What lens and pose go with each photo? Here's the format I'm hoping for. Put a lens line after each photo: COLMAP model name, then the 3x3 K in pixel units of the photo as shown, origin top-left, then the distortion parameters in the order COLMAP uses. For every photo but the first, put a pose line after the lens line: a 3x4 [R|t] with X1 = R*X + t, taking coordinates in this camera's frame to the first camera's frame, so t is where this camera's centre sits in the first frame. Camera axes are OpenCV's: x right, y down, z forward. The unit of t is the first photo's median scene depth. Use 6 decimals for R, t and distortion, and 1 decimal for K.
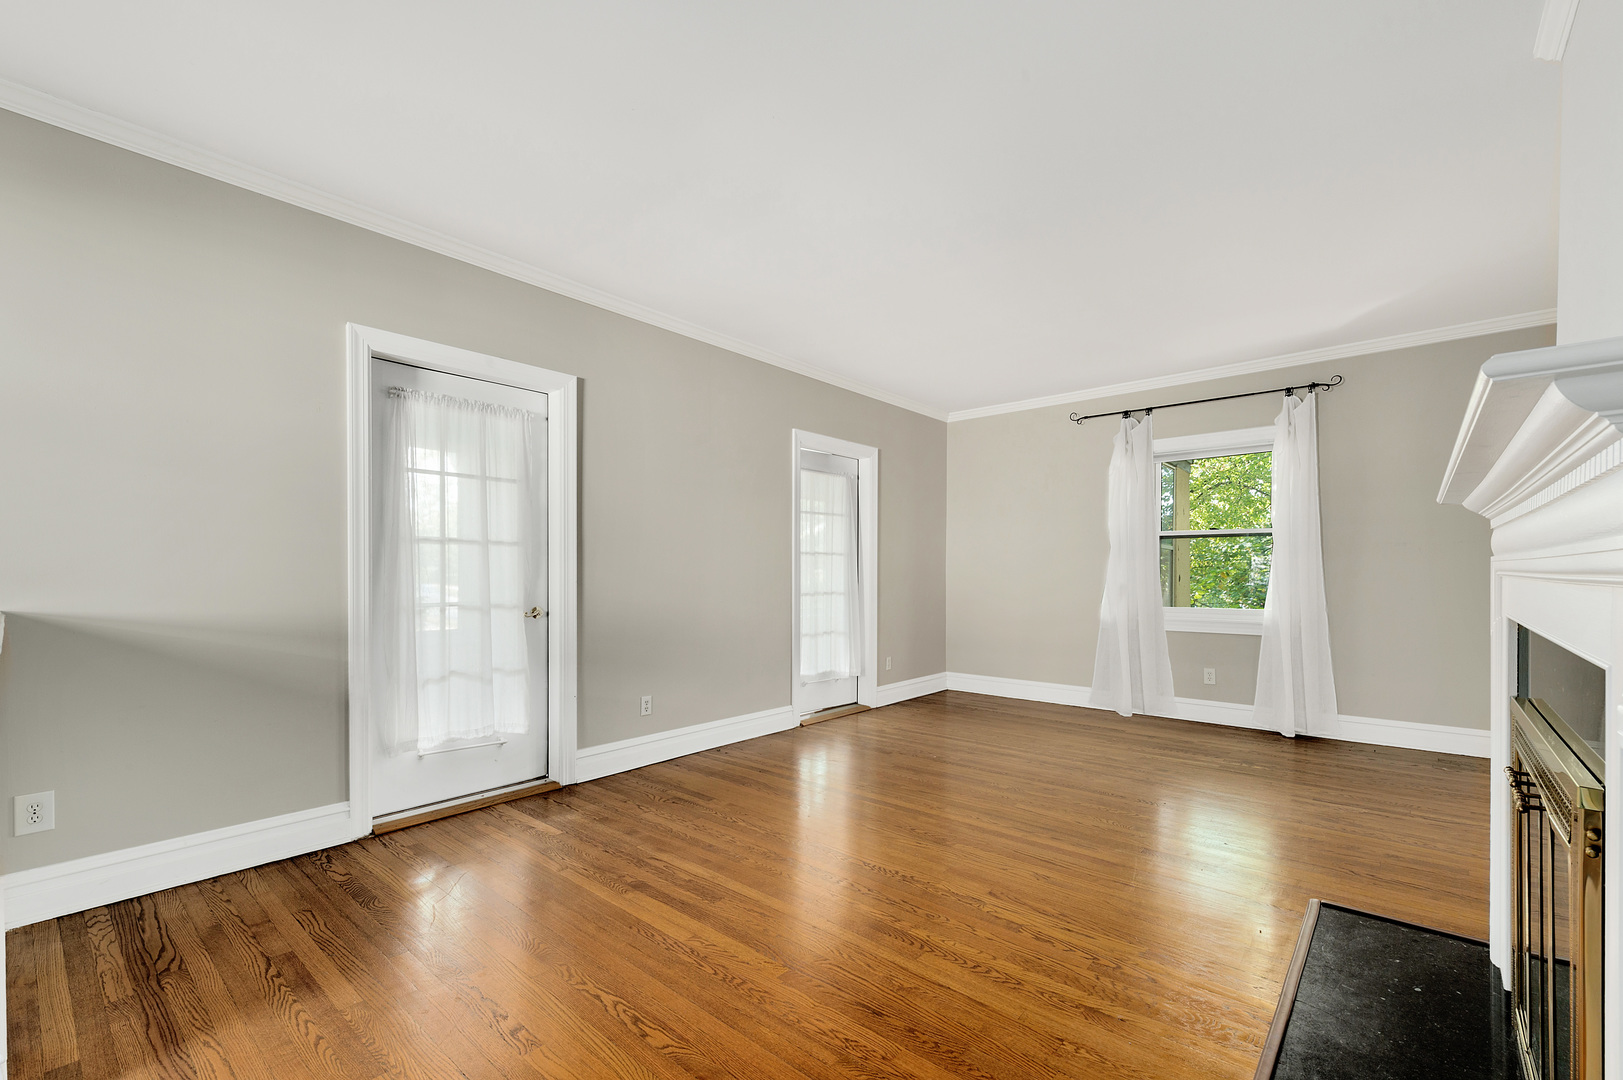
lens RADIAL K [[687.0, 0, 822.5], [0, 687.0, 574.1], [0, 0, 1]] dist [0.018477, -0.000179]
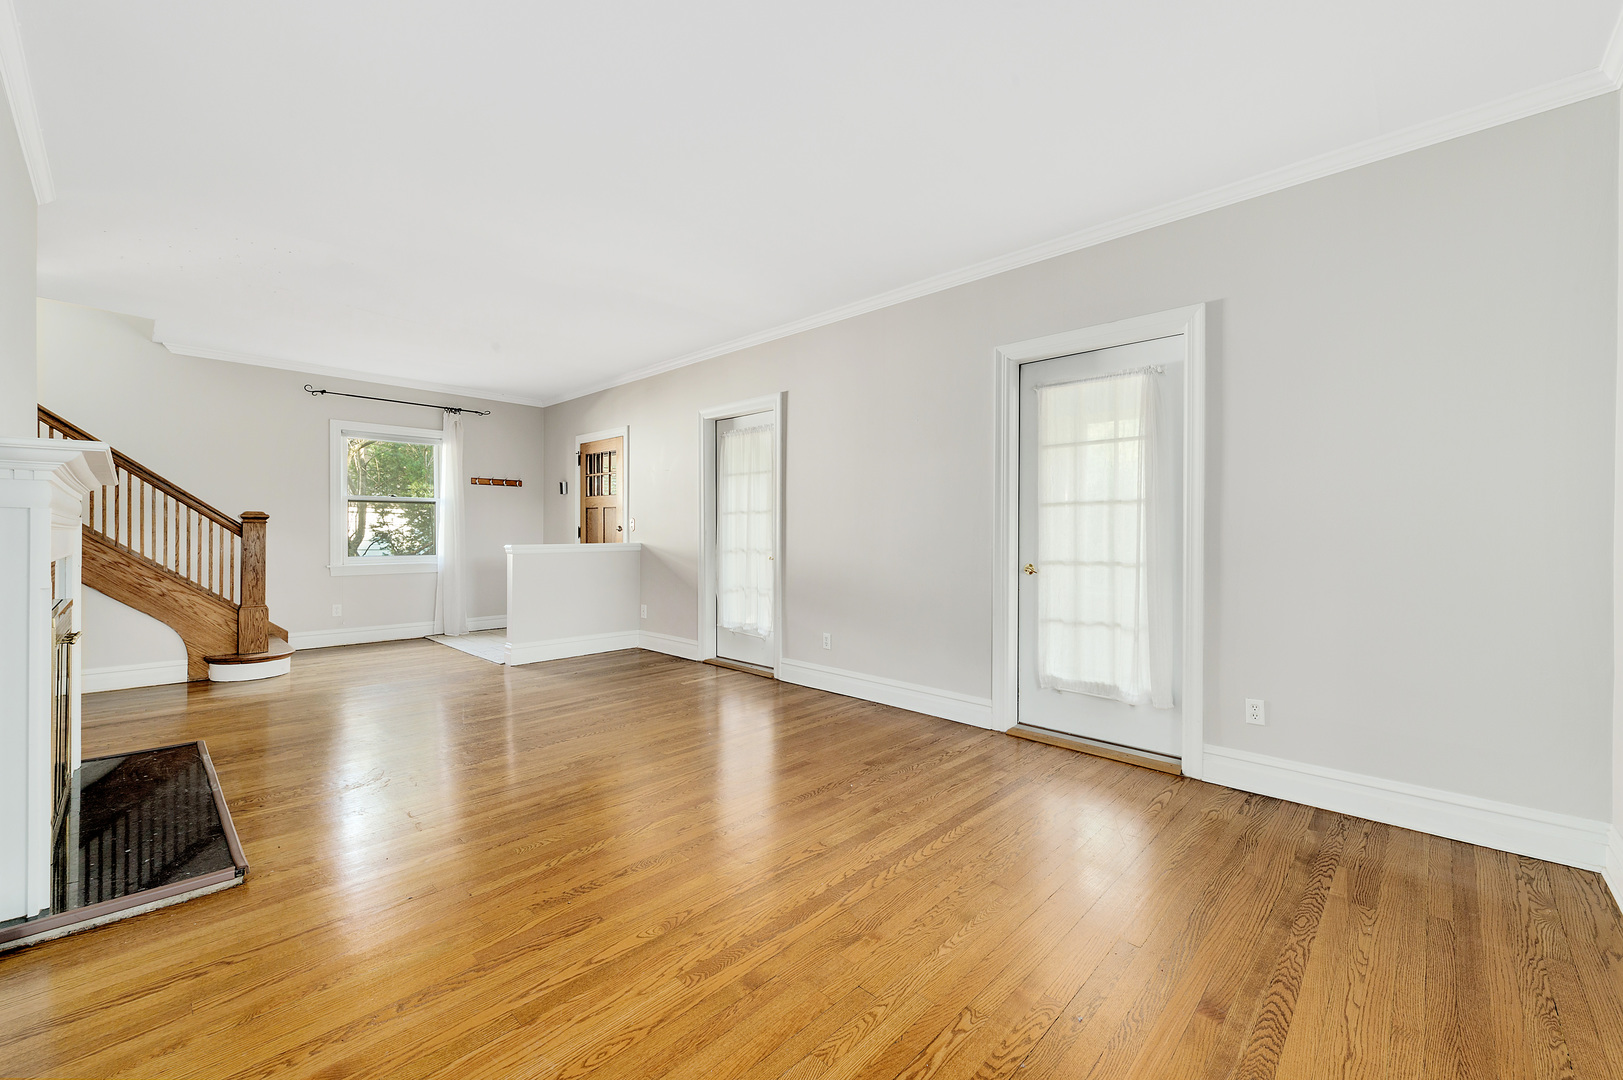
lens RADIAL K [[648.9, 0, 804.9], [0, 648.9, 528.9], [0, 0, 1]] dist [0.008420, -0.000330]
pose [[-0.064377, -0.003860, -0.997918, 0.747538], [-0.005623, 0.999978, -0.003506, -0.001067], [0.997910, 0.005385, -0.064397, 0.876207]]
